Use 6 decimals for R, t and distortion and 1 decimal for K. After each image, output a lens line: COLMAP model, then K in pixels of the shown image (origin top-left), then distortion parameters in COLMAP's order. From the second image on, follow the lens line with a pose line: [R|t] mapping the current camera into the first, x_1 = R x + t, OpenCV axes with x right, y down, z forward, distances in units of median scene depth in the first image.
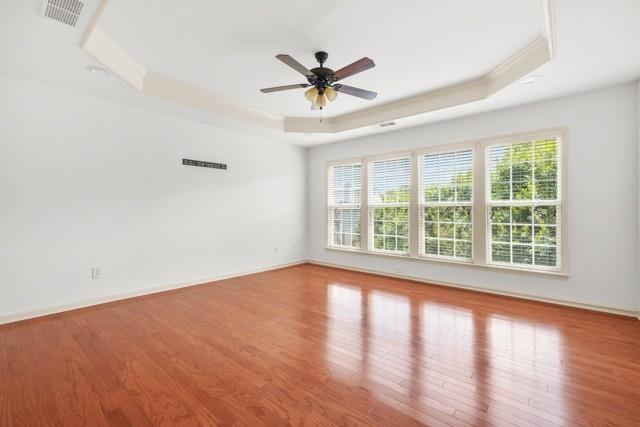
lens RADIAL K [[272.6, 0, 322.2], [0, 272.6, 216.9], [0, 0, 1]] dist [0.004424, -0.001550]
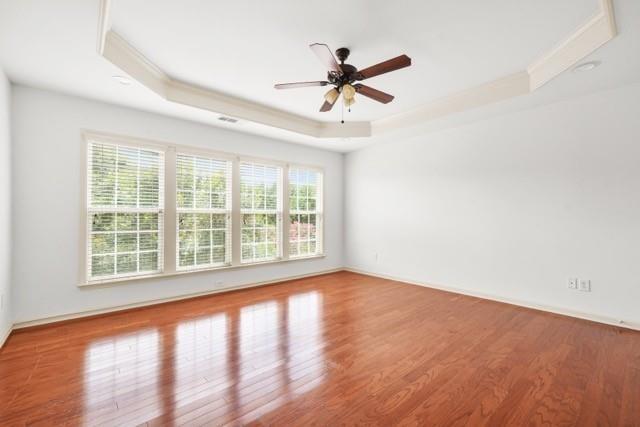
lens RADIAL K [[272.6, 0, 323.6], [0, 272.6, 208.8], [0, 0, 1]] dist [0.004424, -0.001550]
pose [[0.173756, 0.034221, 0.984194, -0.533318], [0.027106, 0.998851, -0.039516, -0.004128], [-0.984416, 0.033544, 0.172629, 0.508499]]
